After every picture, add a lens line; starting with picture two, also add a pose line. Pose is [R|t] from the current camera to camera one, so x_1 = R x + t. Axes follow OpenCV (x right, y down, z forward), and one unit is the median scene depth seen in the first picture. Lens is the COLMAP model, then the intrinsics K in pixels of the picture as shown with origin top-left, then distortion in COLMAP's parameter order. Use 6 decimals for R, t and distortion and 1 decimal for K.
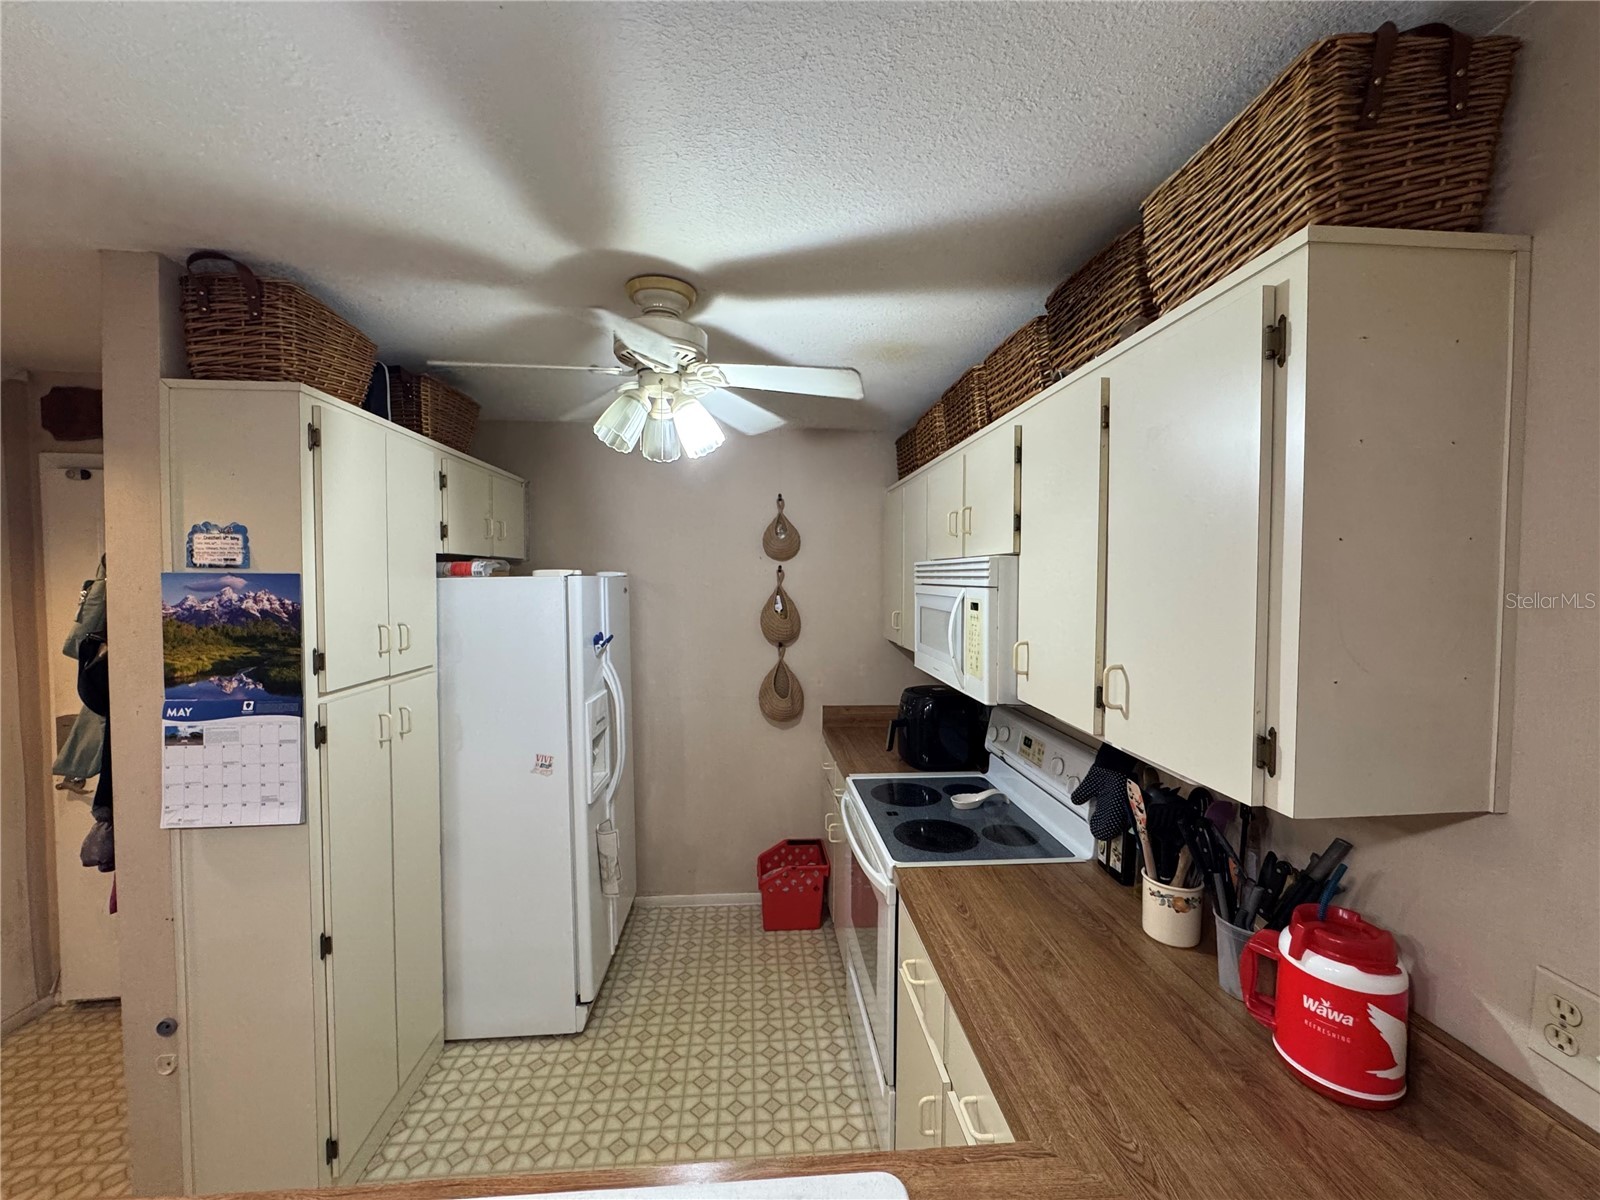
lens RADIAL K [[639.6, 0, 802.3], [0, 639.6, 600.1], [0, 0, 1]] dist [-0.004110, 0.001077]
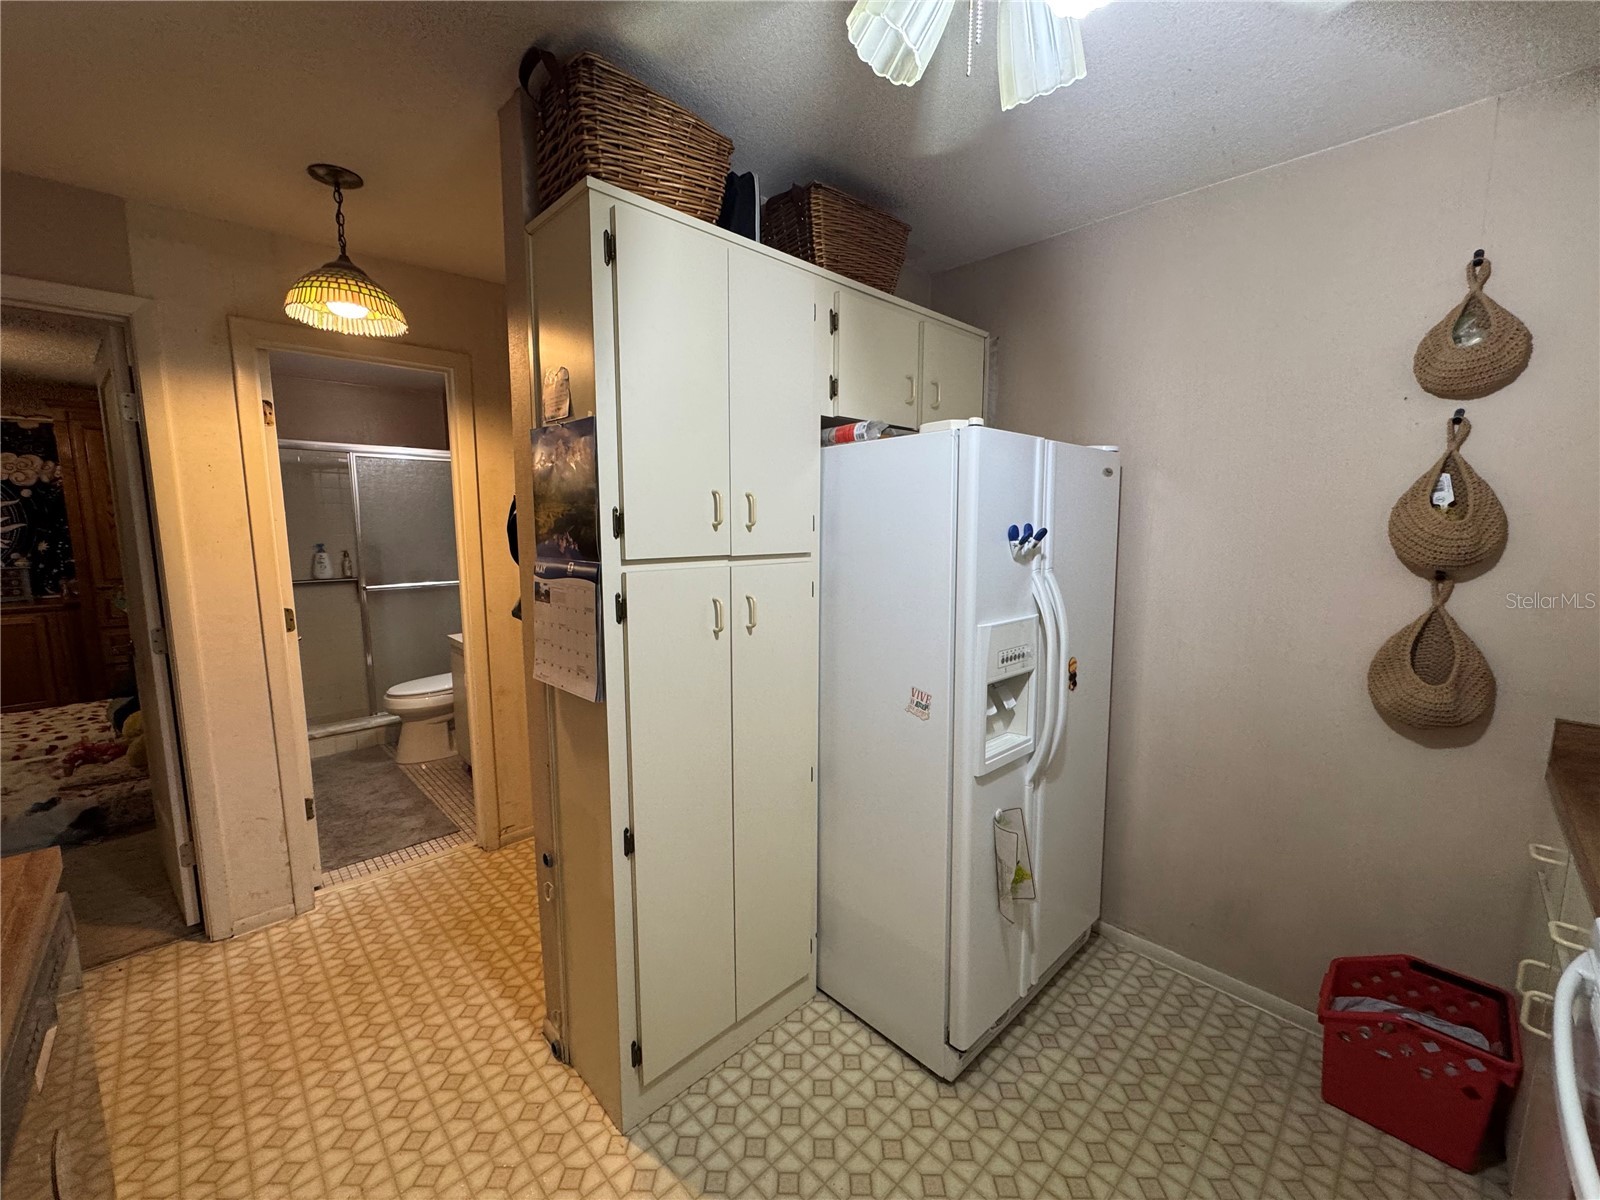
lens RADIAL K [[639.6, 0, 798.4], [0, 639.6, 600.7], [0, 0, 1]] dist [-0.004110, 0.001077]
pose [[0.633955, 0.096263, -0.767355, 0.044793], [-0.027144, 0.994381, 0.102318, 0.075800], [0.772893, -0.044036, 0.633006, 0.458686]]
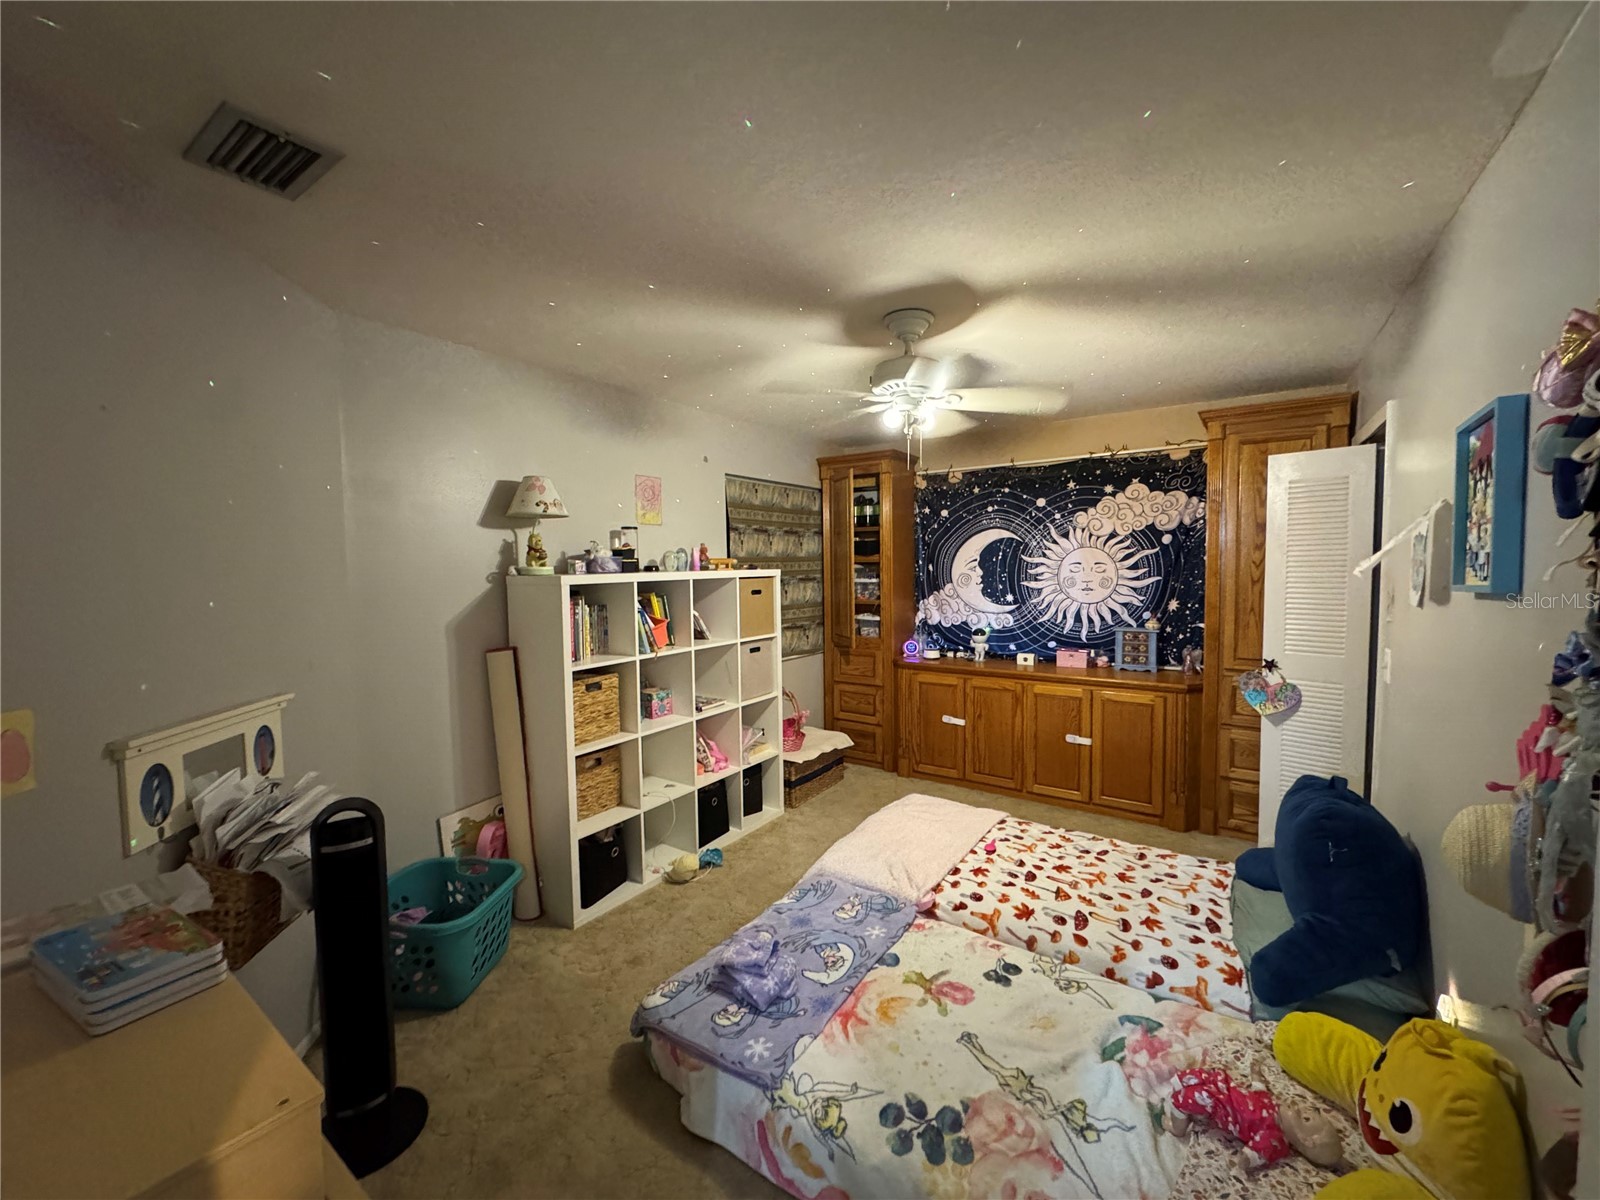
lens RADIAL K [[639.6, 0, 800.6], [0, 639.6, 602.5], [0, 0, 1]] dist [-0.004110, 0.001077]
pose [[-0.636301, 0.050050, -0.769815, -1.299622], [-0.016700, 0.996766, 0.078609, 0.057275], [0.771260, 0.062875, -0.633408, 0.167636]]
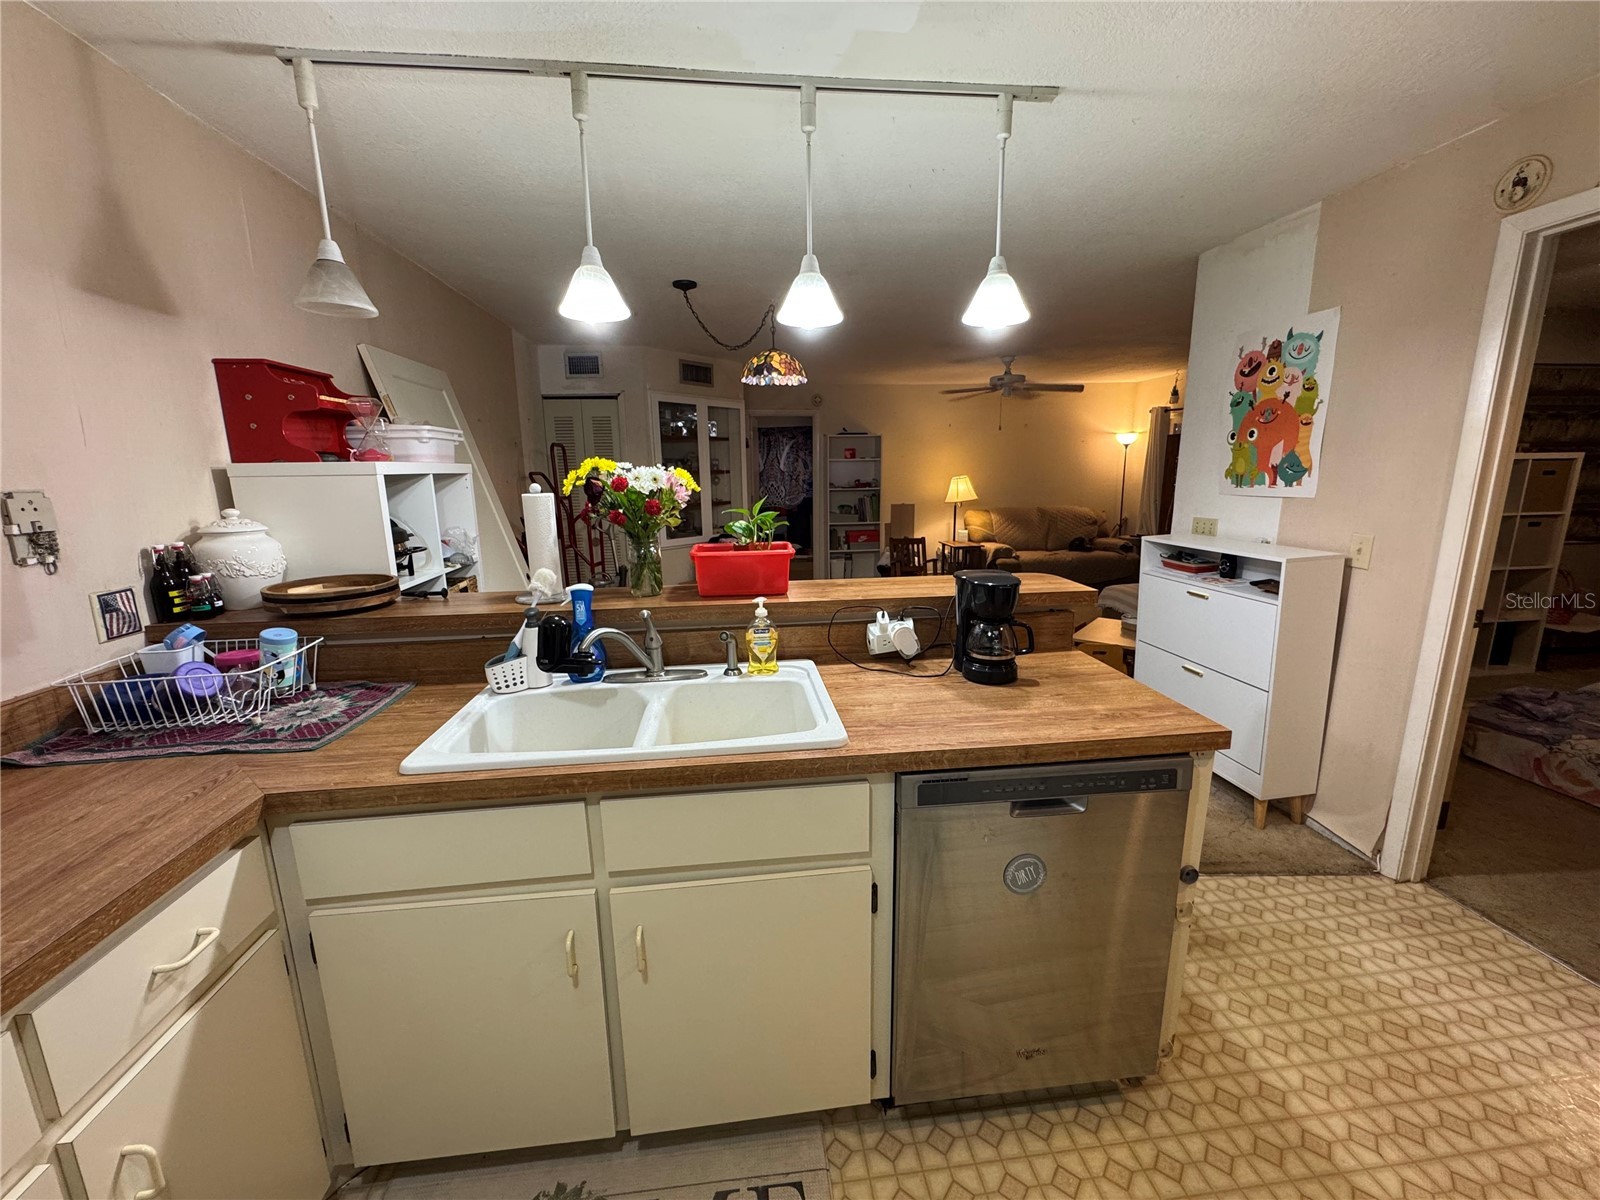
lens RADIAL K [[639.6, 0, 803.3], [0, 639.6, 599.7], [0, 0, 1]] dist [-0.004110, 0.001077]
pose [[-0.999390, 0.013337, -0.032291, -0.260344], [0.005370, 0.971923, 0.235236, 0.073273], [0.034522, 0.234919, -0.971402, 0.848838]]
